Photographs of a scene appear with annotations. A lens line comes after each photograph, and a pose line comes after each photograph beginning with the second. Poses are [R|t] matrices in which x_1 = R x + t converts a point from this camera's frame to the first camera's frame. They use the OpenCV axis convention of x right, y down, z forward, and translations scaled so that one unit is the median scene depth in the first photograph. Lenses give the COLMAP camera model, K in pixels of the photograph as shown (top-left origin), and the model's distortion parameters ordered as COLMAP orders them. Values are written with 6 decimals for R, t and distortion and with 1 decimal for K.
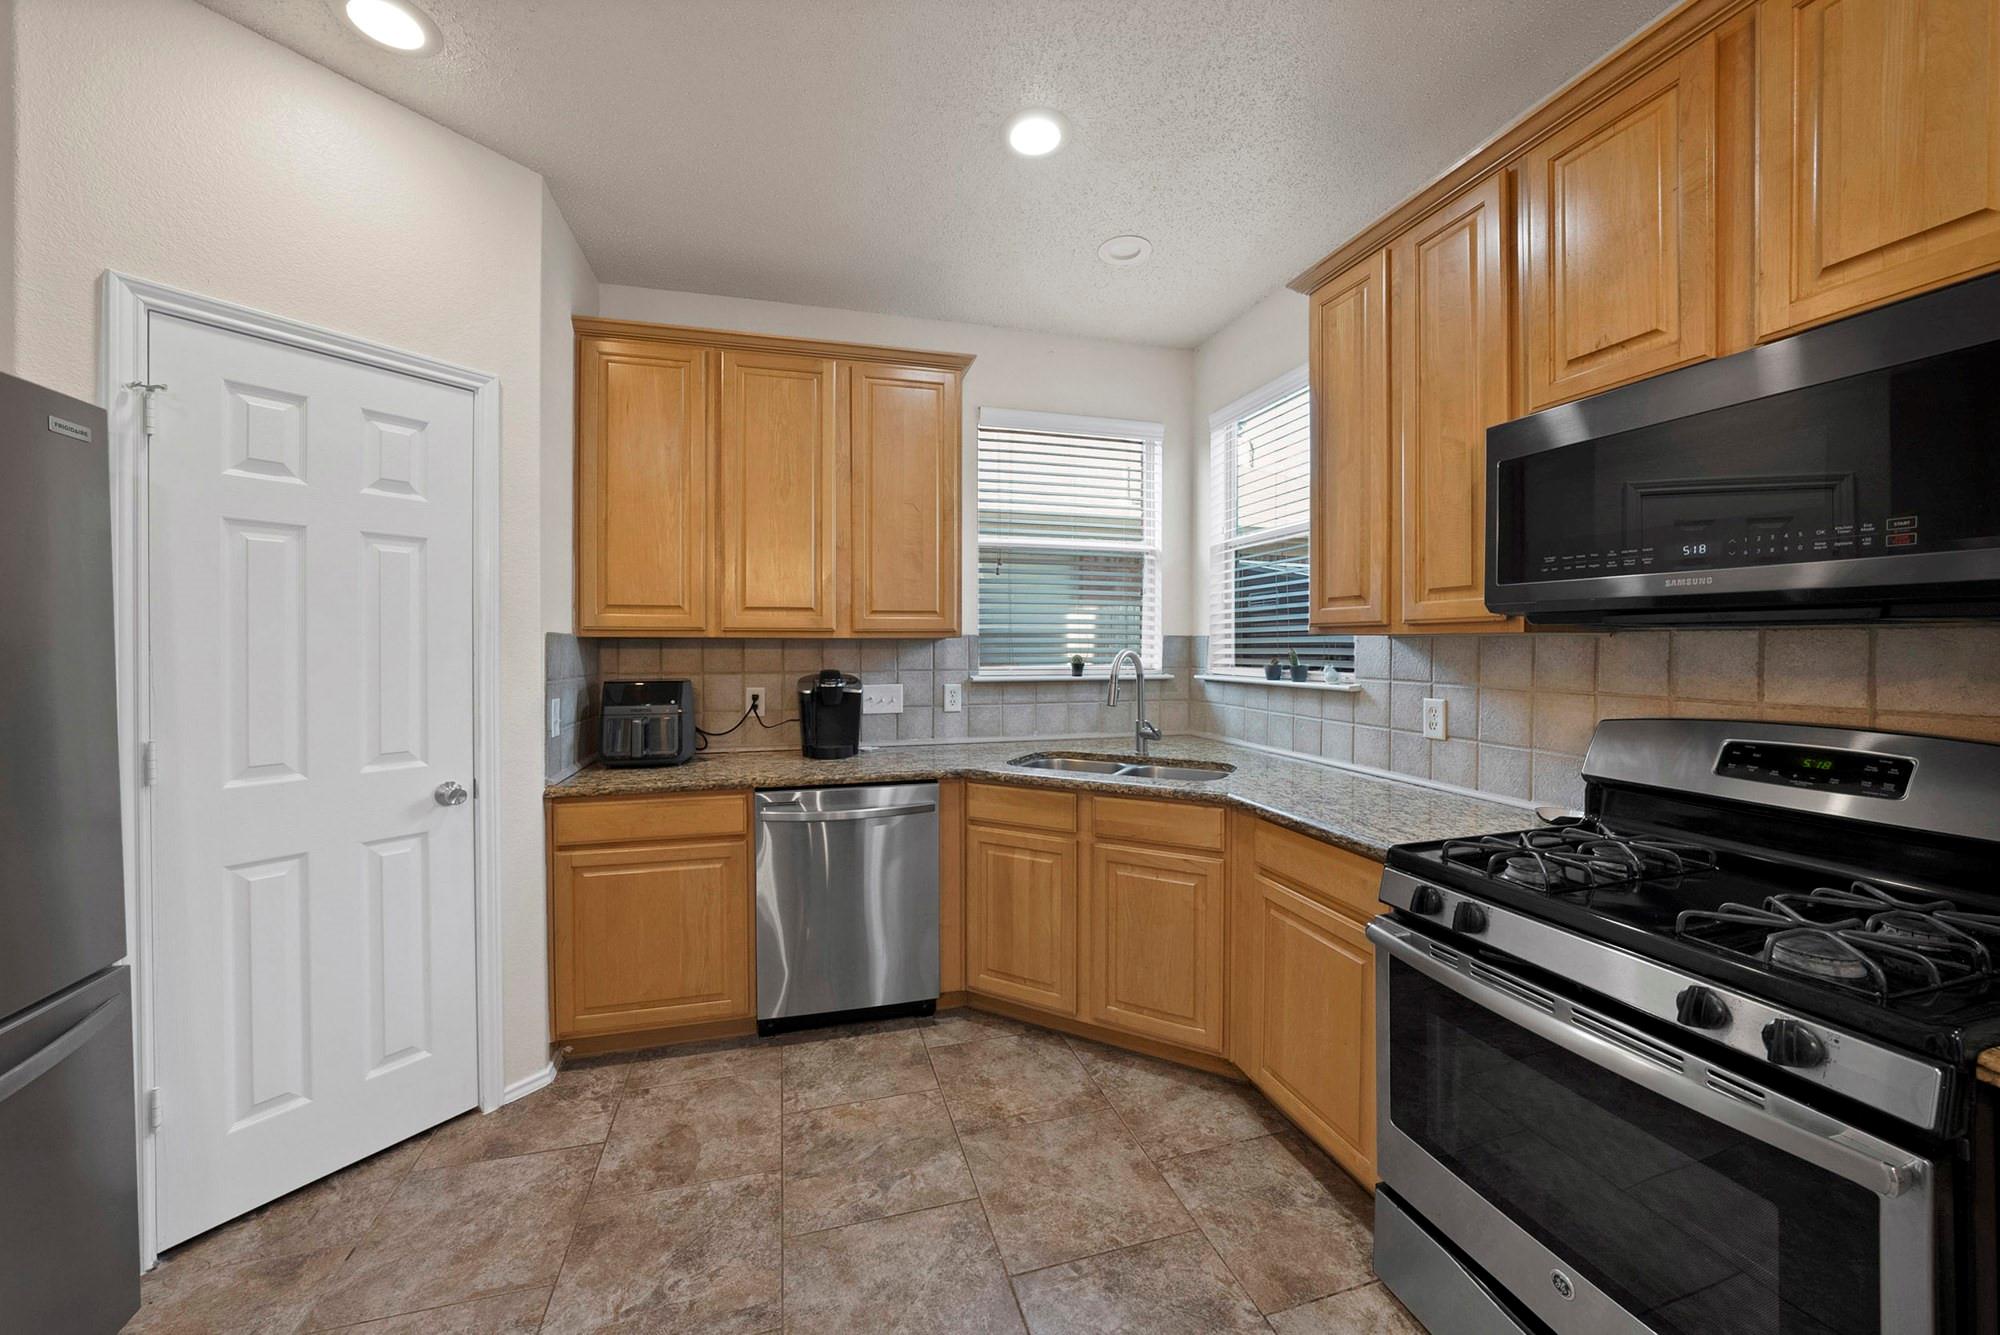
lens RADIAL K [[725.0, 0, 971.0], [0, 725.0, 647.4], [0, 0, 1]] dist [-0.022187, 0.003480]
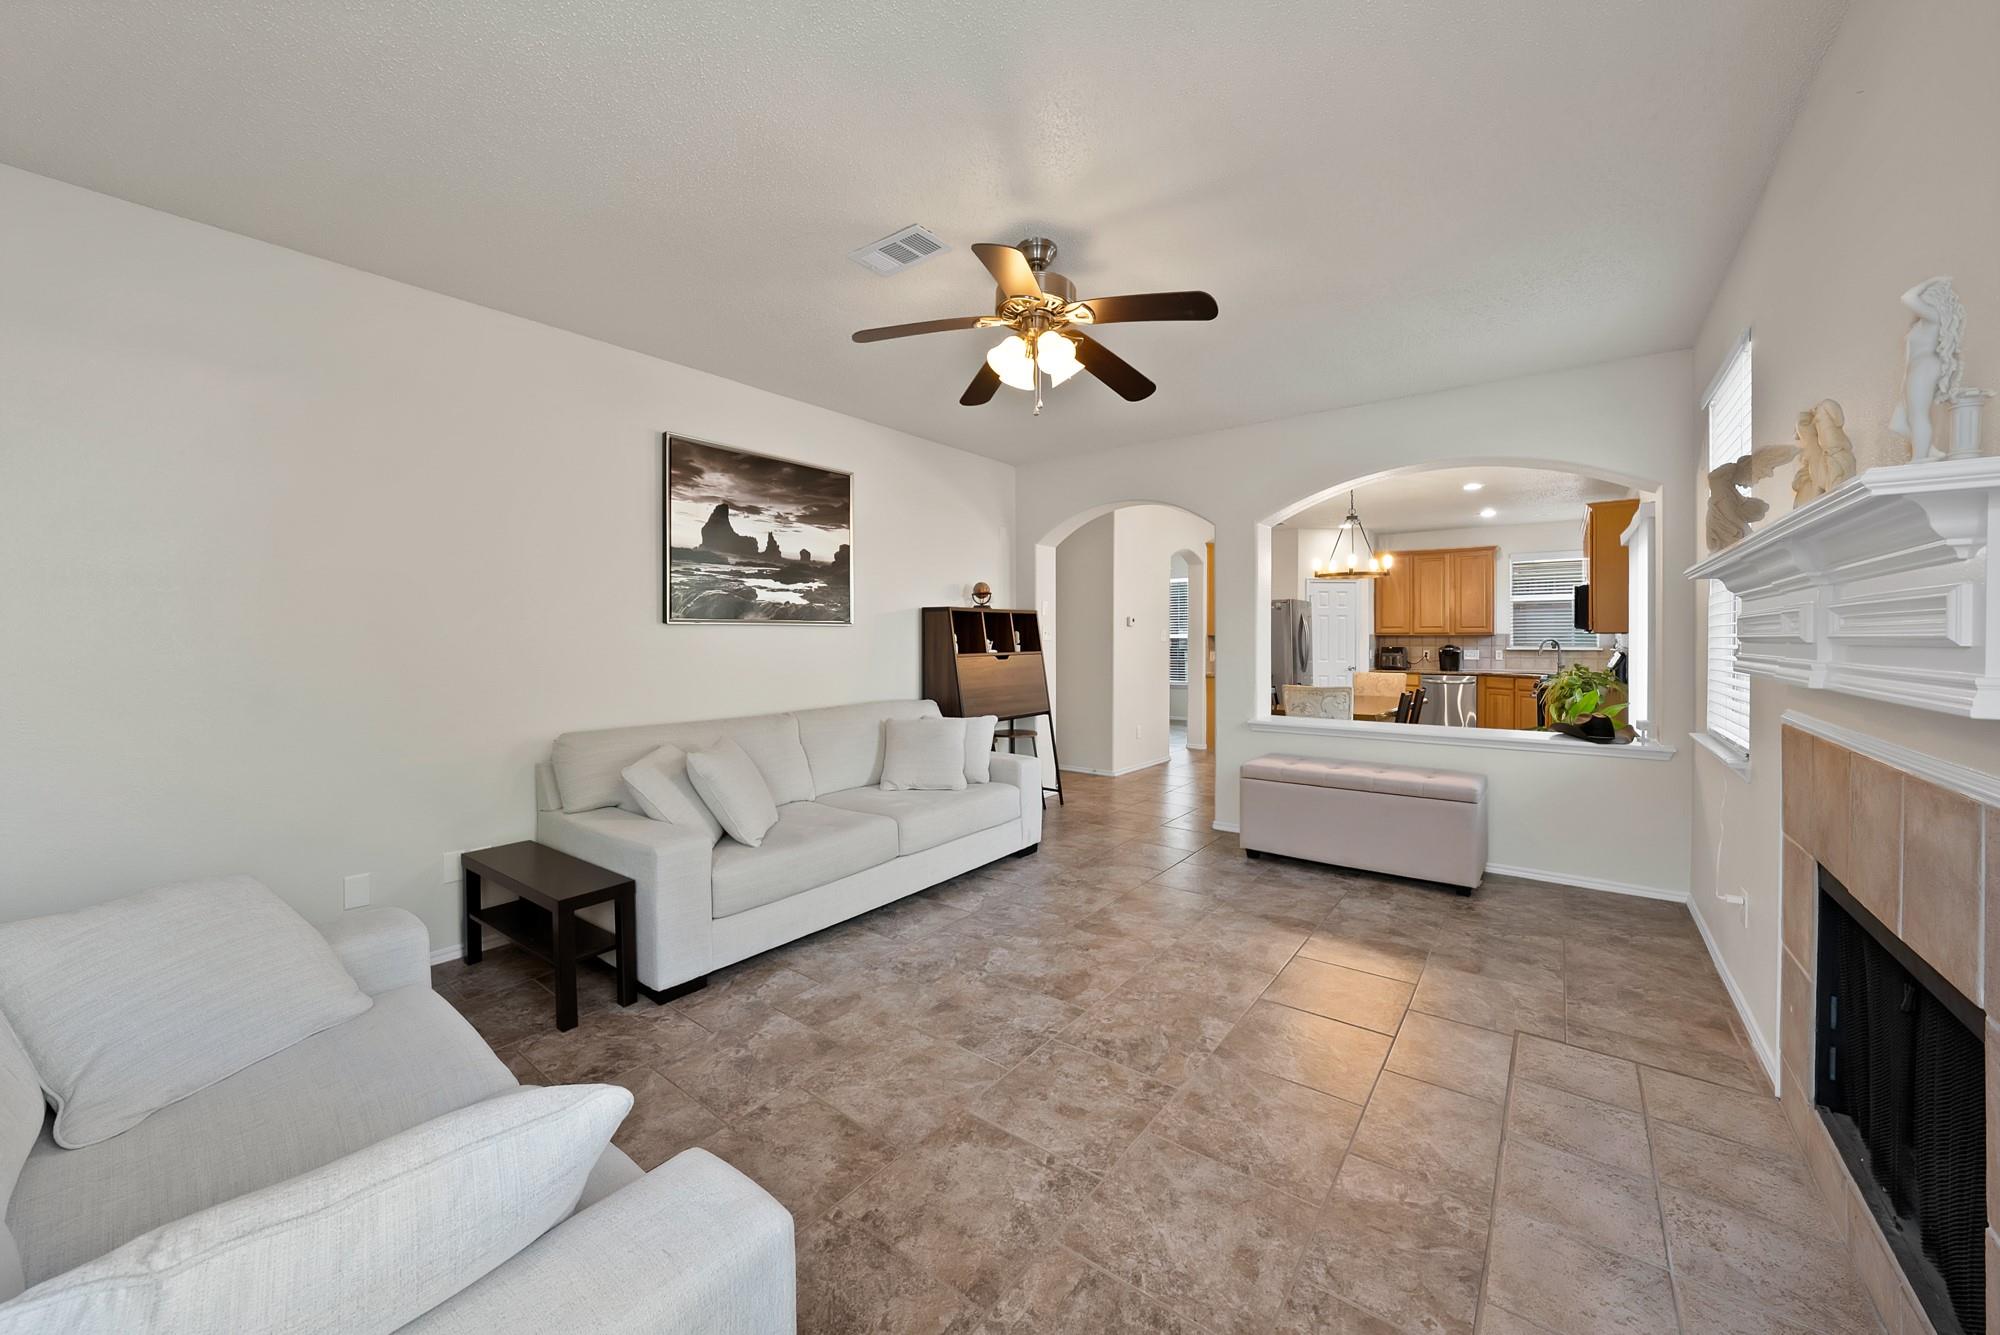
lens RADIAL K [[725.0, 0, 1001.6], [0, 725.0, 653.0], [0, 0, 1]] dist [-0.022187, 0.003480]
pose [[0.616186, 0.013791, -0.787480, 1.438830], [-0.004478, 0.999892, 0.014008, 0.040530], [0.787588, -0.005105, 0.616181, -3.356167]]
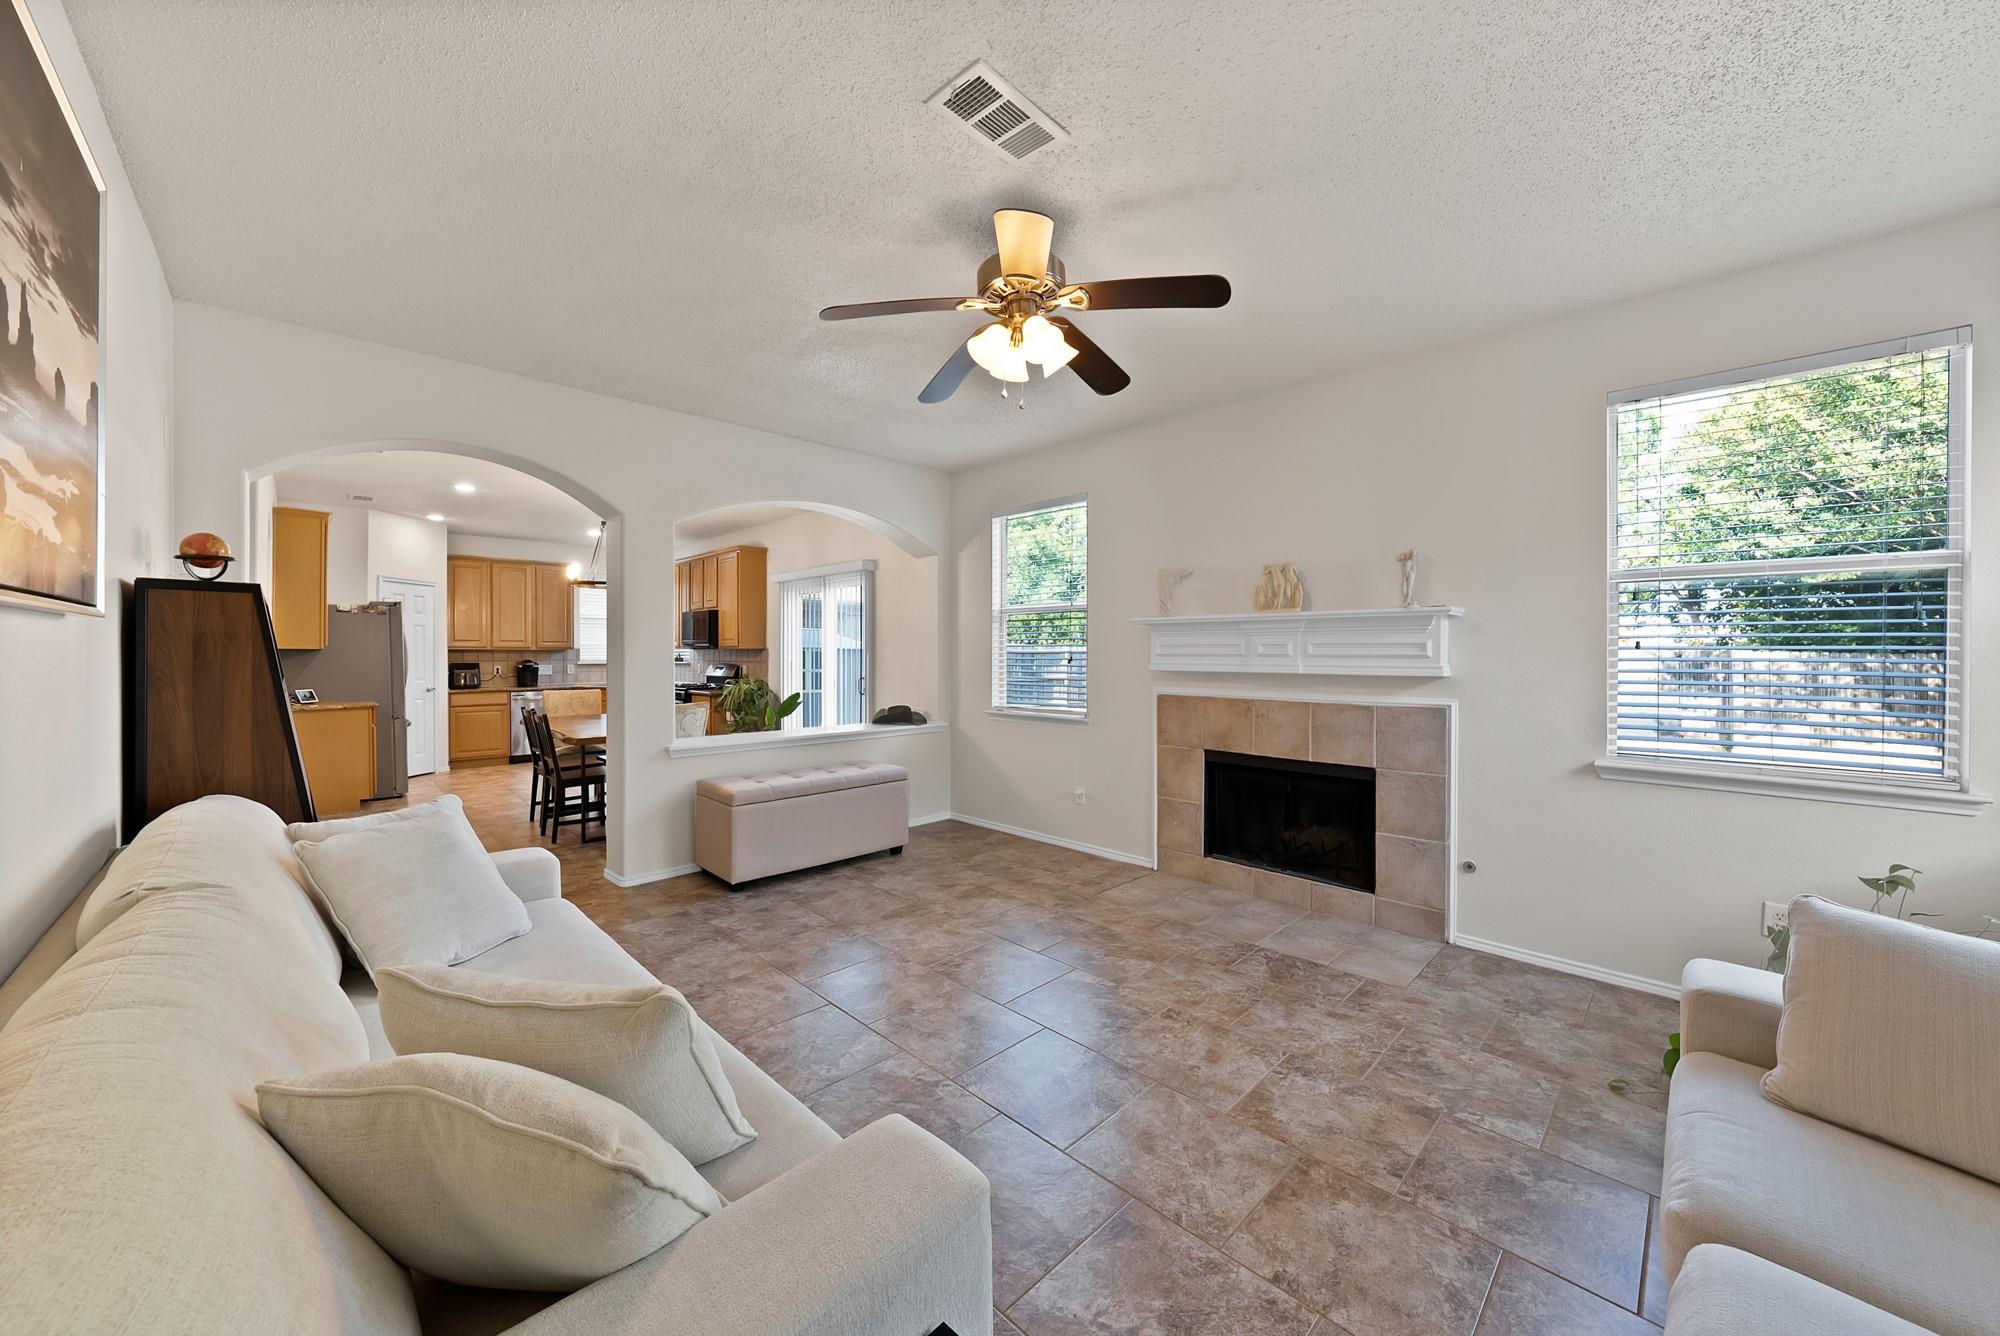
lens RADIAL K [[725.0, 0, 983.3], [0, 725.0, 657.6], [0, 0, 1]] dist [-0.022187, 0.003480]
pose [[0.864534, -0.002952, 0.502565, -0.063872], [0.003691, 0.999993, -0.000475, 0.038430], [-0.502560, 0.002266, 0.864539, -3.486597]]
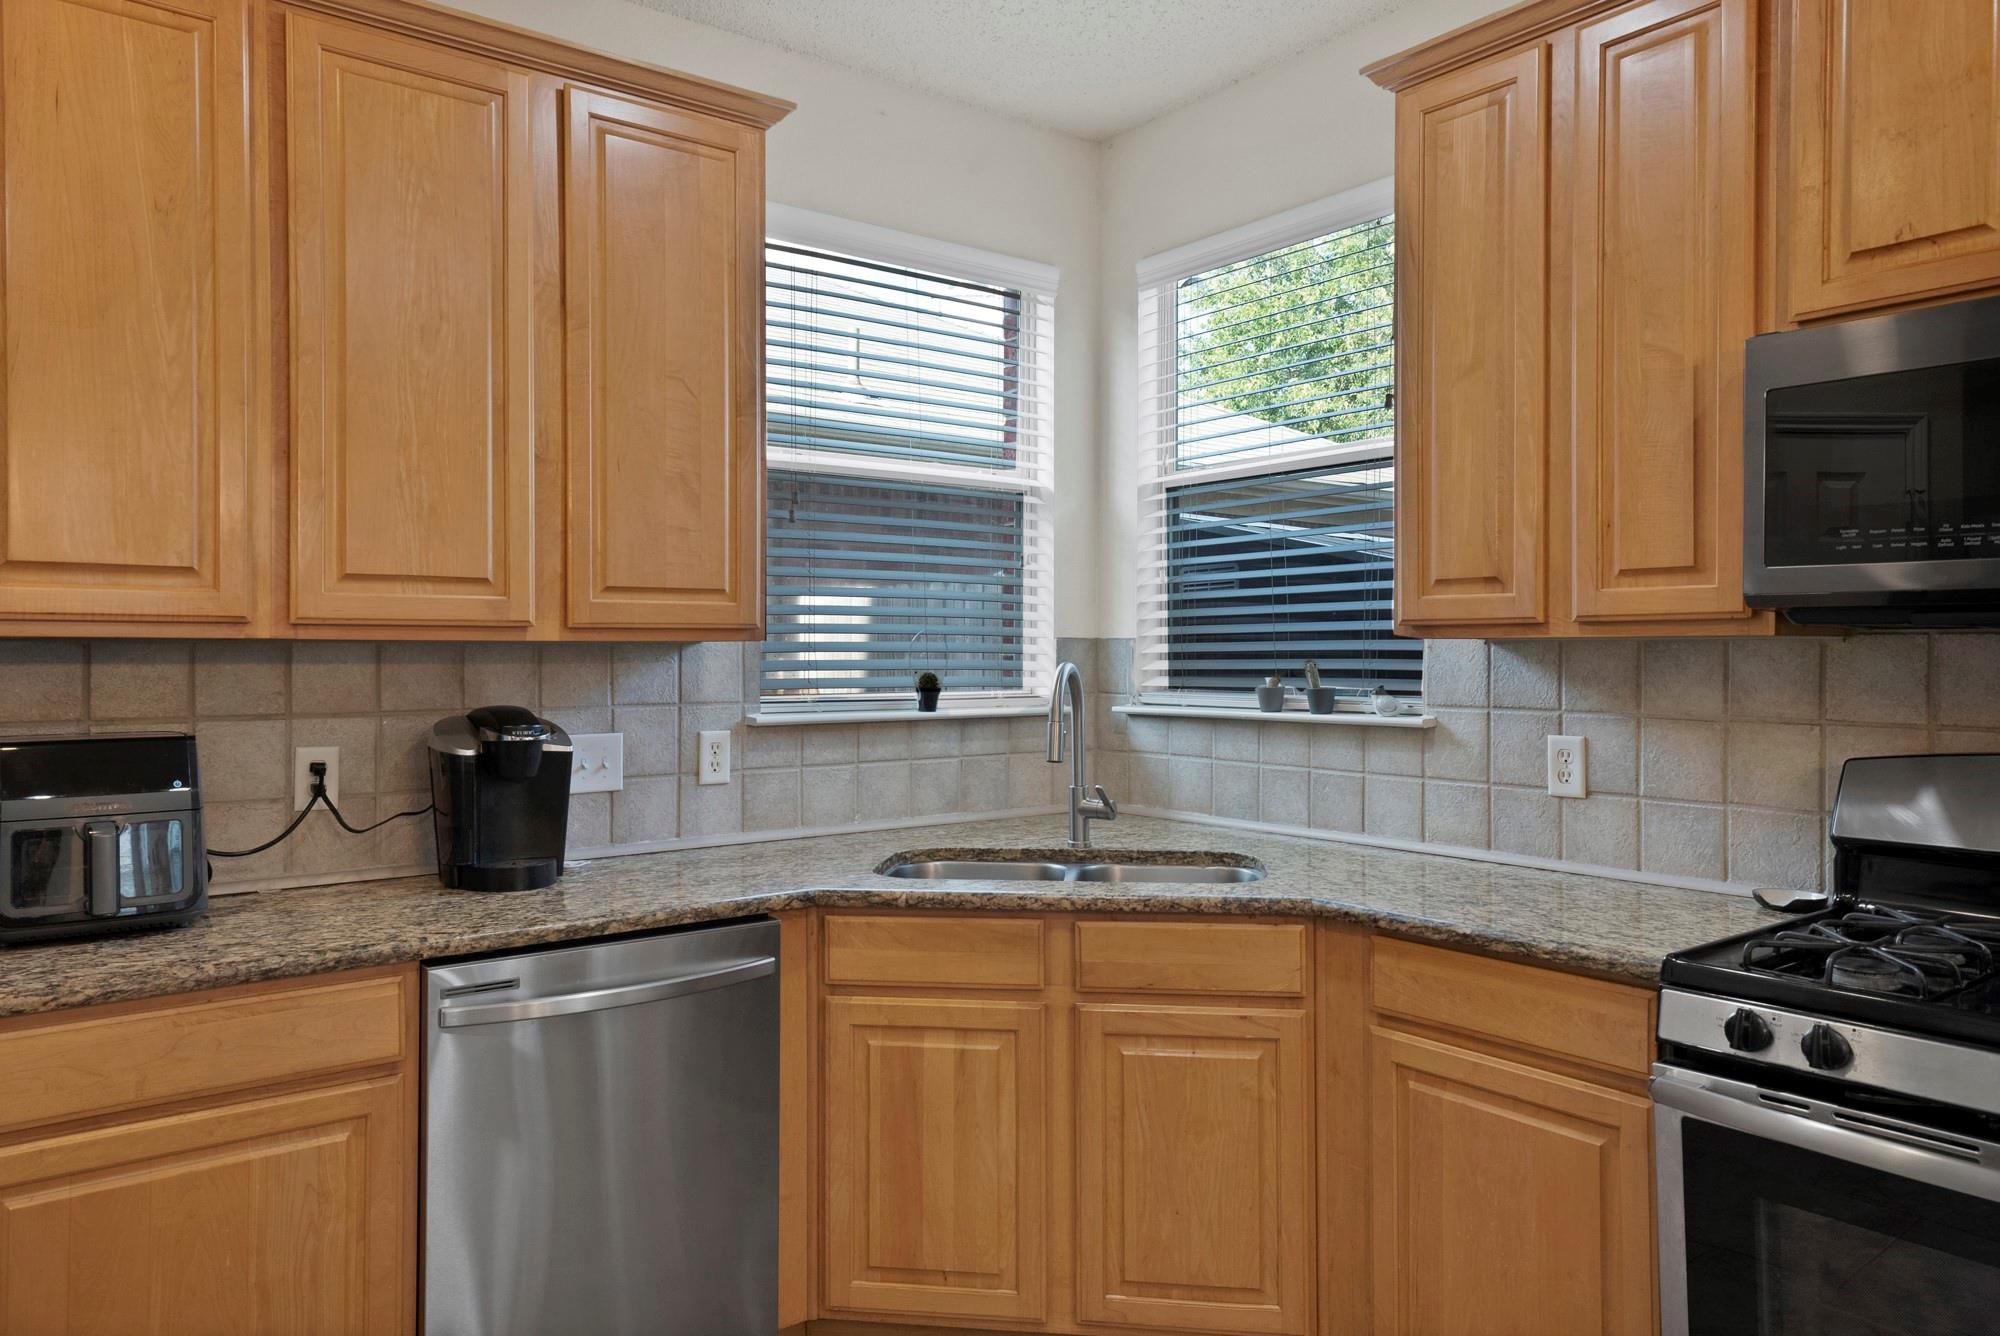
lens RADIAL K [[1379.8, 0, 945.5], [0, 1379.8, 644.3], [0, 0, 1]] dist [0.028332, 0.005916]
pose [[0.926479, 0.001620, 0.376343, -0.341394], [0.002402, 0.999945, -0.010218, -0.000486], [-0.376339, 0.010371, 0.926424, 0.034515]]
